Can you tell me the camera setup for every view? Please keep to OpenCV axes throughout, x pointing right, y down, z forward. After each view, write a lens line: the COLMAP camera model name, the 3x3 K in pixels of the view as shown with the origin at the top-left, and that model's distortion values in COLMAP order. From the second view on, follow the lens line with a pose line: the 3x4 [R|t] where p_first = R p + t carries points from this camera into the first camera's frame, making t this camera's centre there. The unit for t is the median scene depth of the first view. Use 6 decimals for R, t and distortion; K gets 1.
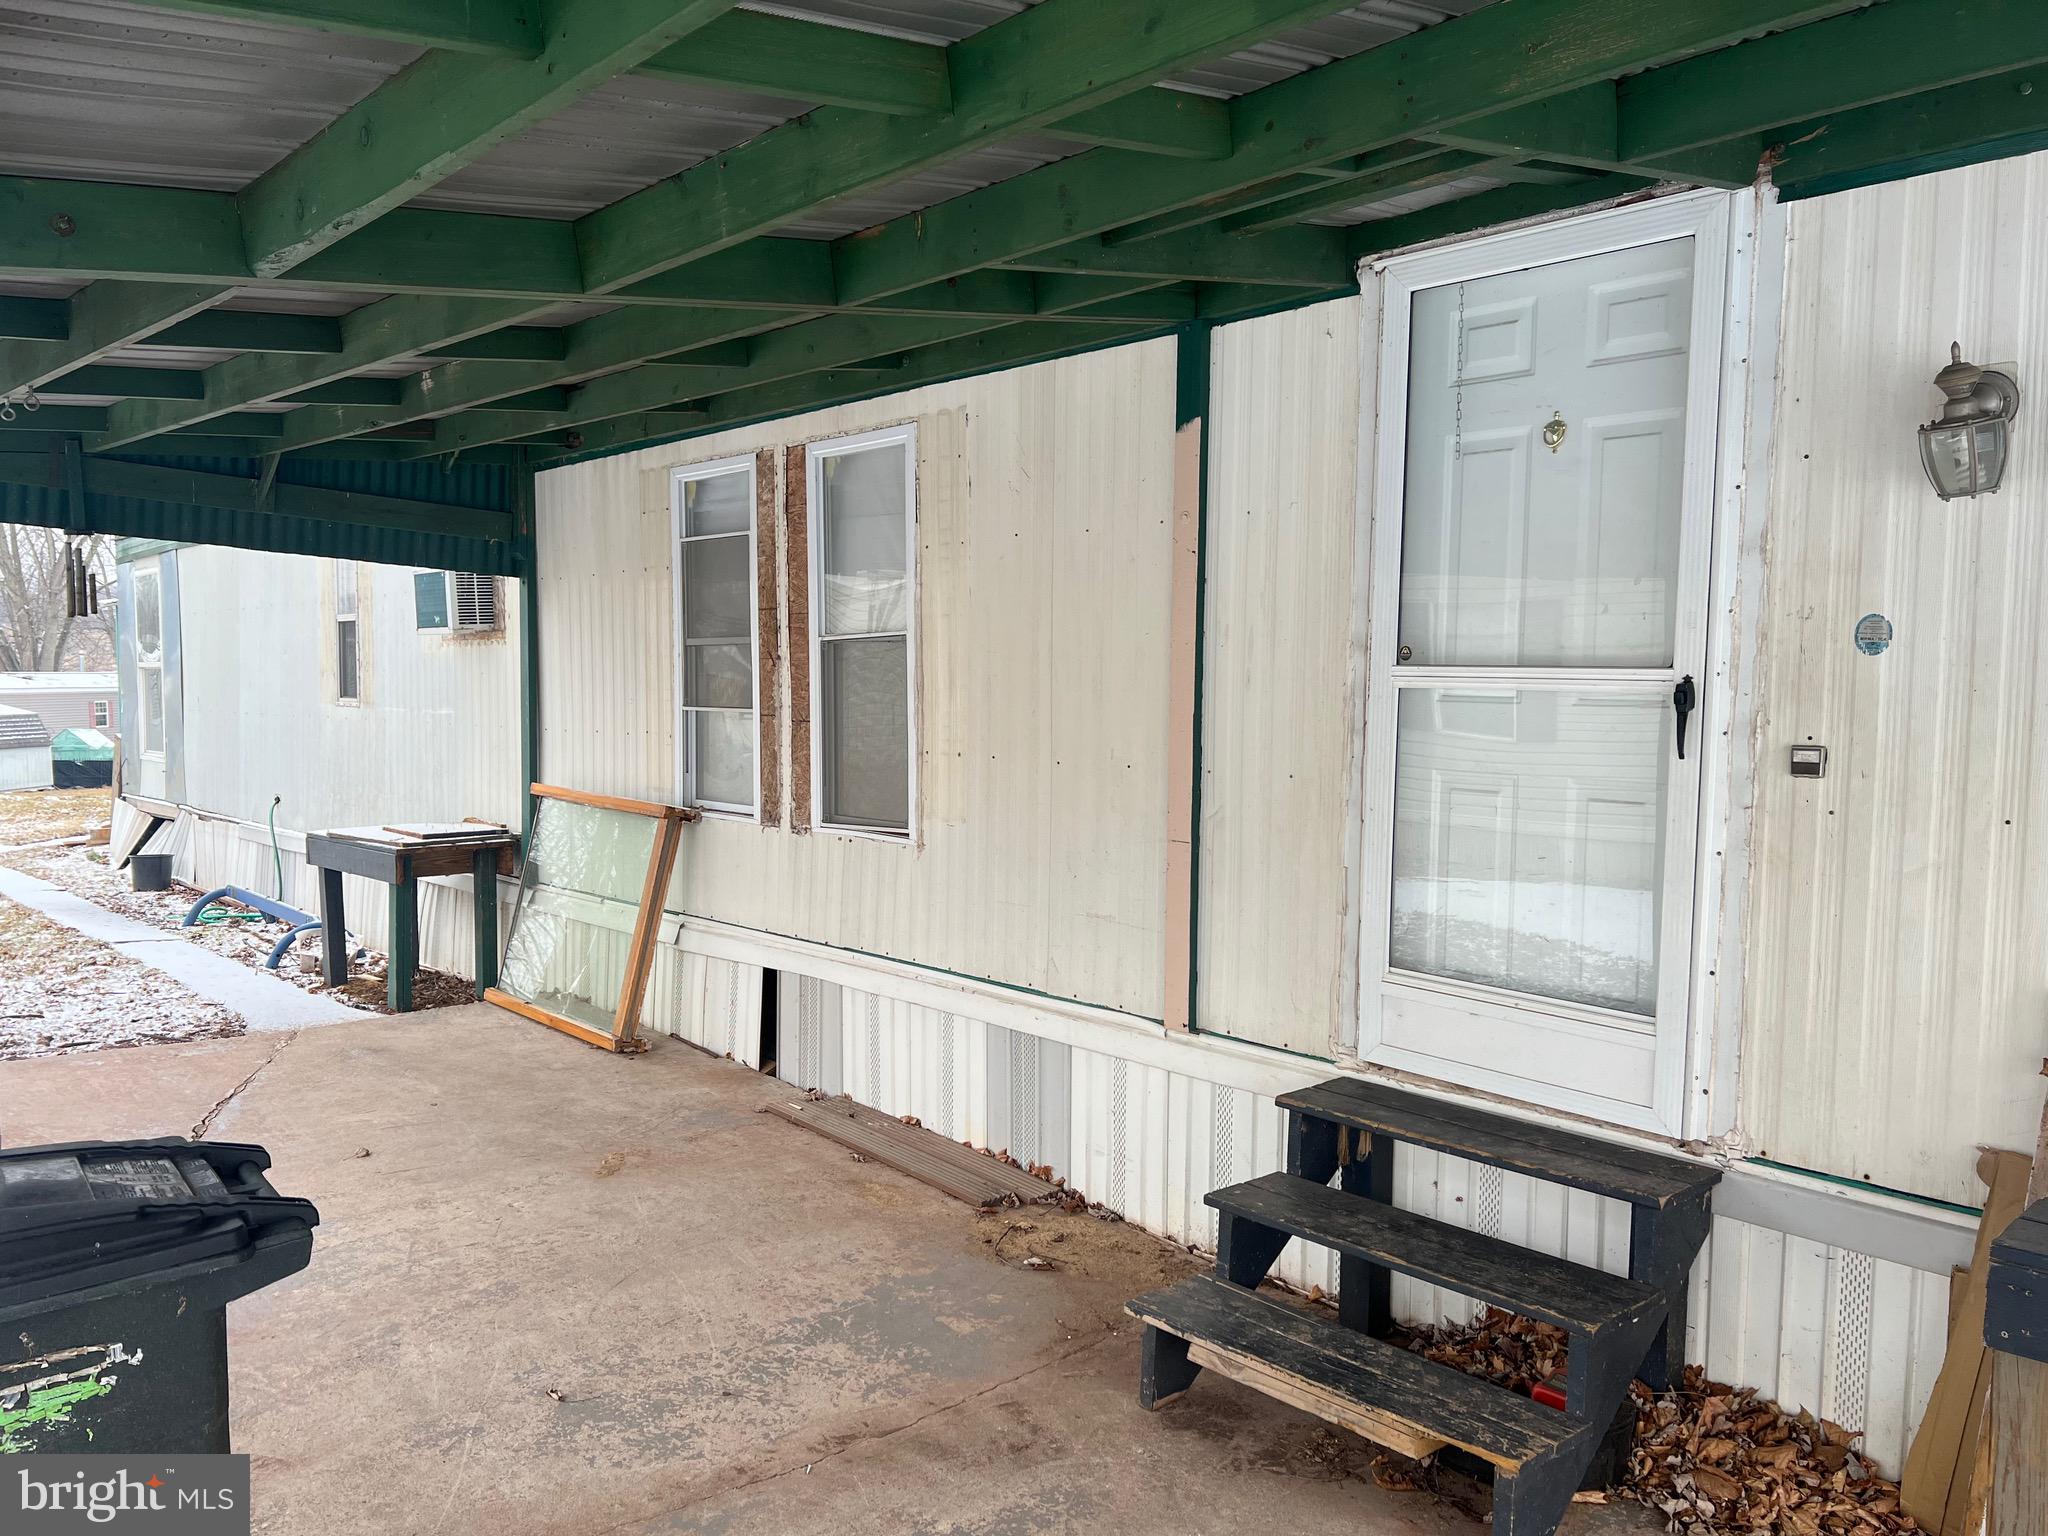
lens RADIAL K [[1555.0, 0, 1009.6], [0, 1555.0, 765.7], [0, 0, 1]] dist [0.079800, -0.094776]
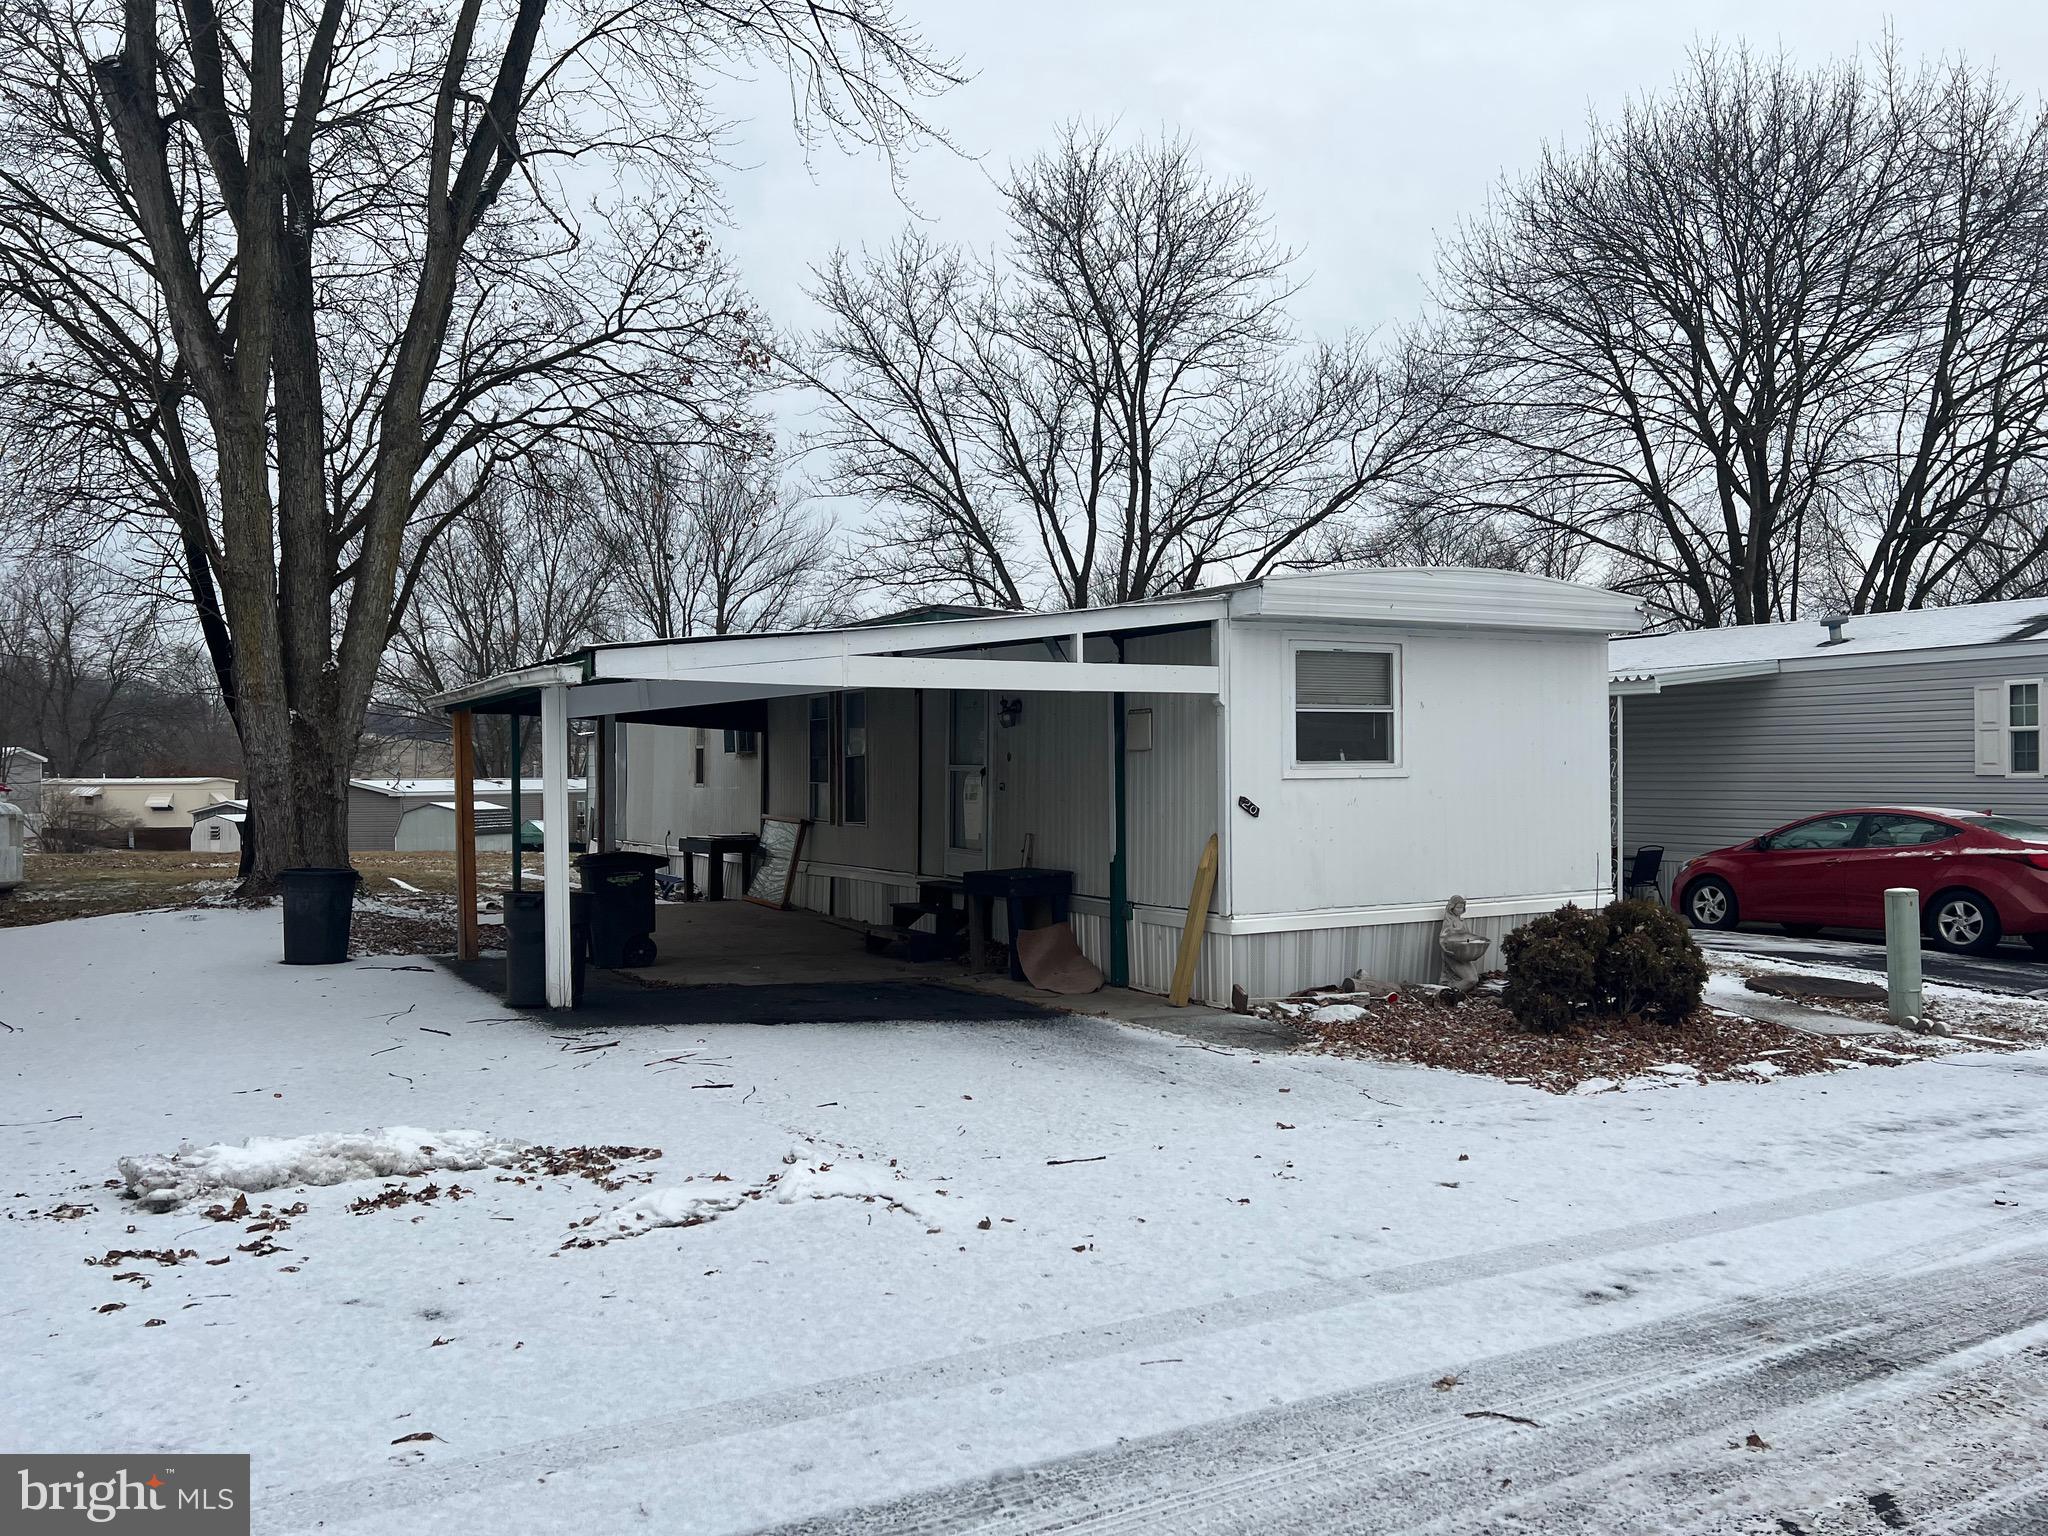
lens RADIAL K [[1563.0, 0, 1020.4], [0, 1563.0, 778.6], [0, 0, 1]] dist [0.038024, -0.036972]
pose [[0.976213, -0.007819, -0.216672, 0.680260], [-0.004428, 0.998422, -0.055983, 0.097454], [0.216767, 0.055610, 0.974638, -1.435698]]
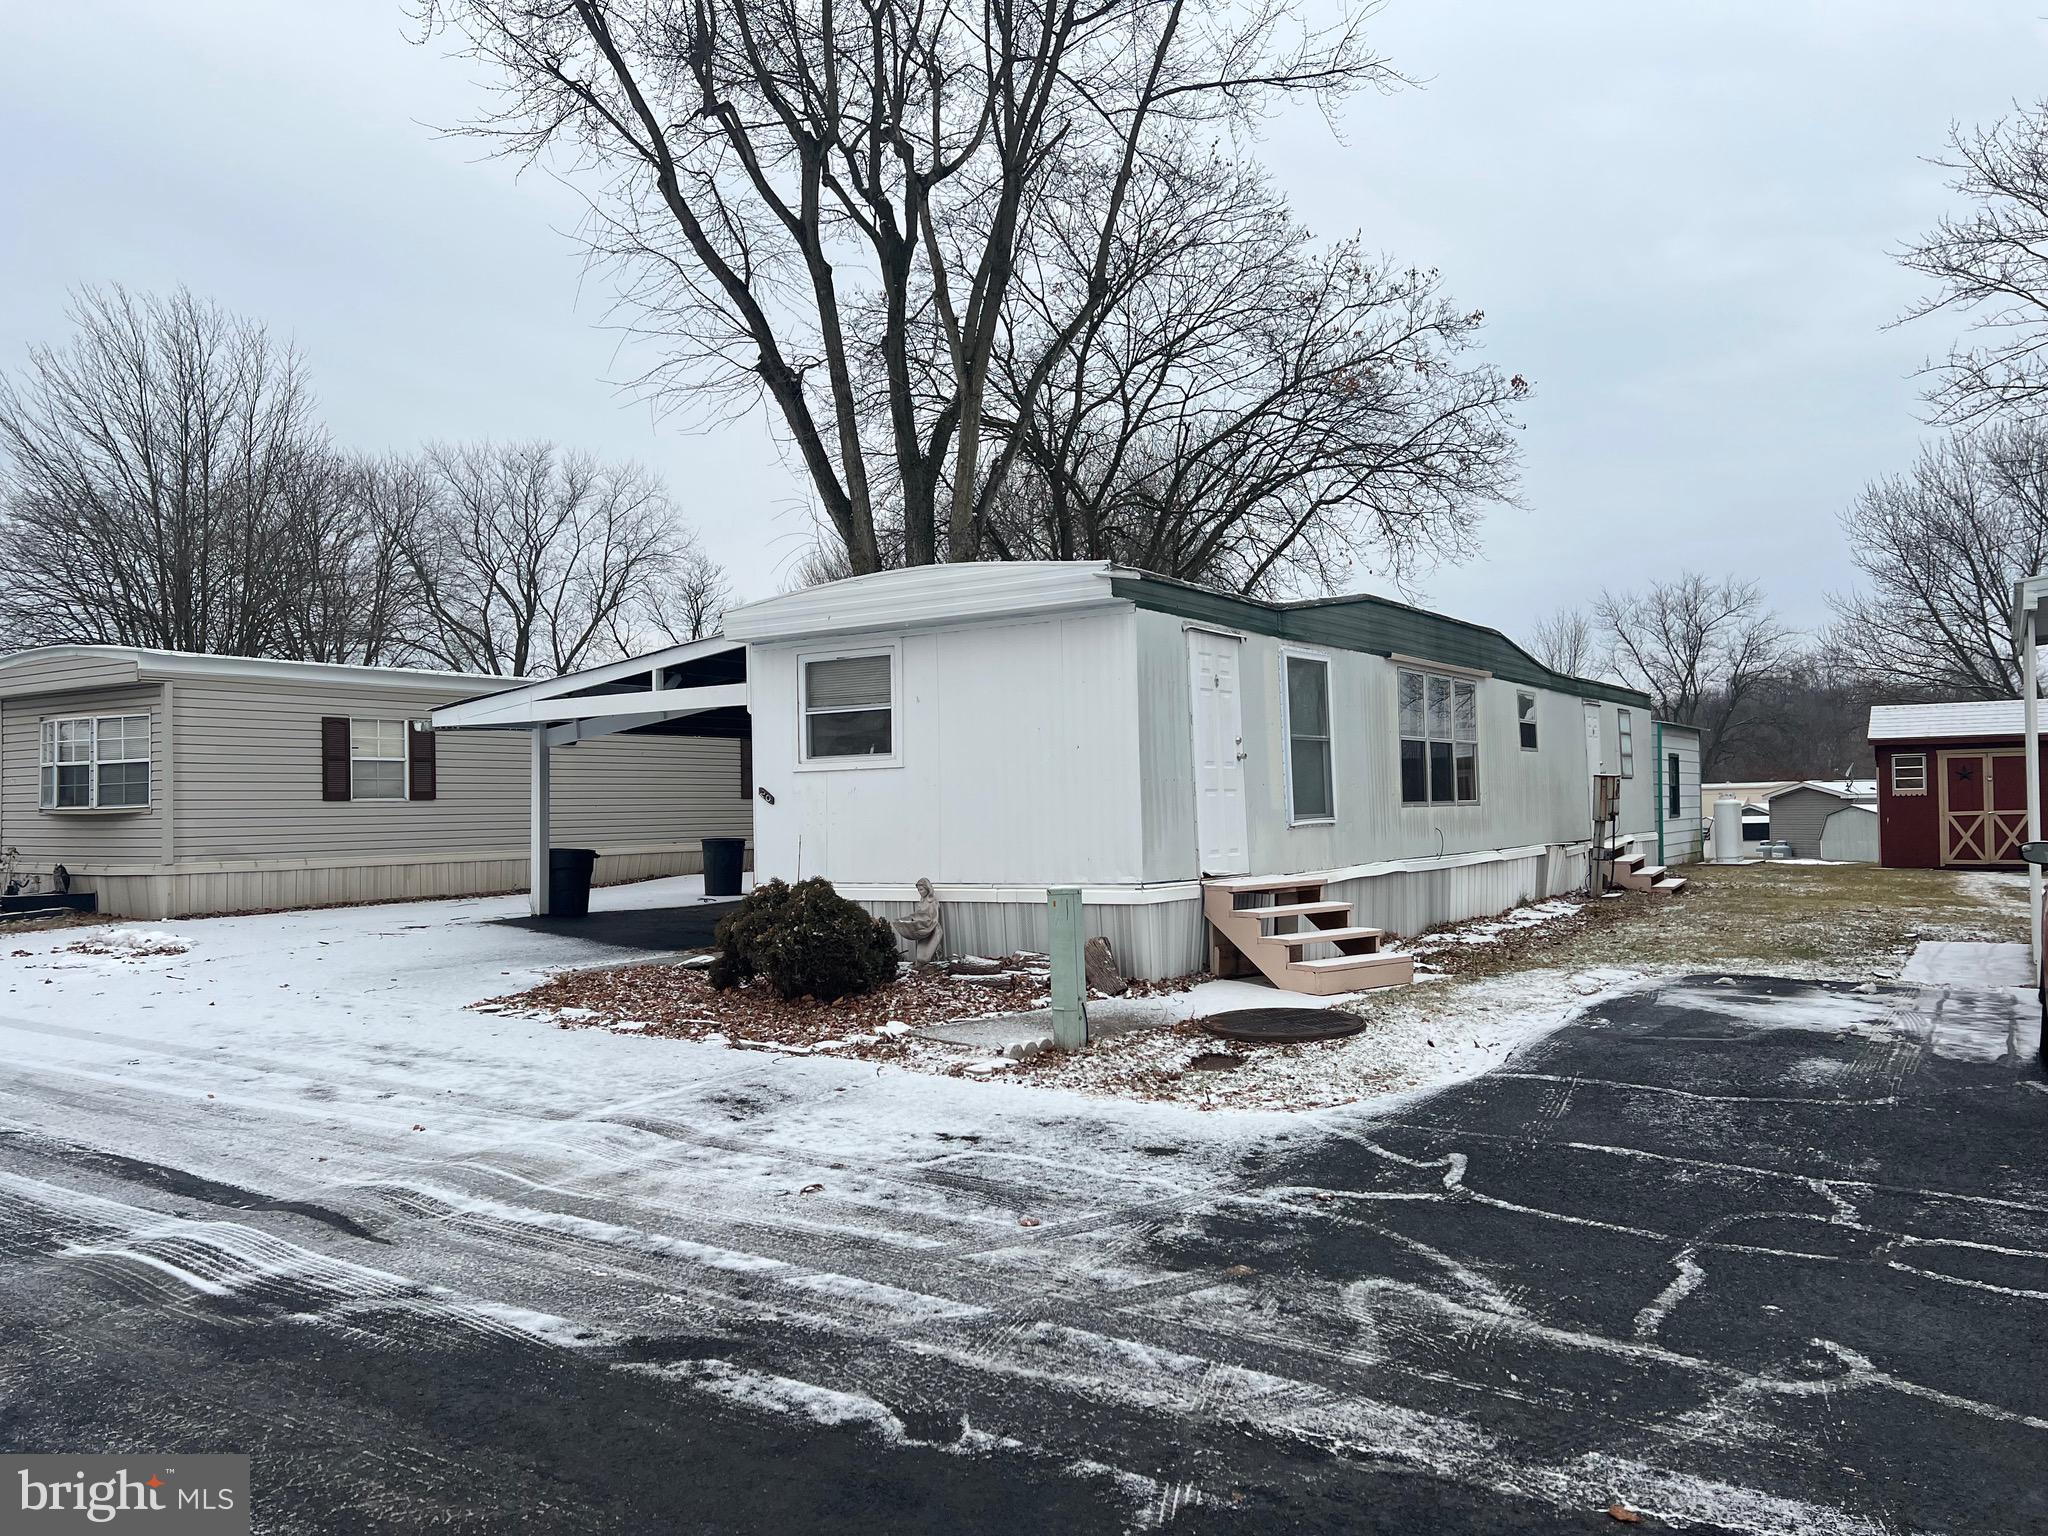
lens RADIAL K [[1555.0, 0, 1009.6], [0, 1555.0, 765.7], [0, 0, 1]] dist [0.079800, -0.094776]
pose [[0.255389, -0.032193, -0.966302, 2.466984], [-0.037045, 0.998386, -0.043053, 0.072058], [0.966129, 0.046792, 0.253784, -0.070782]]
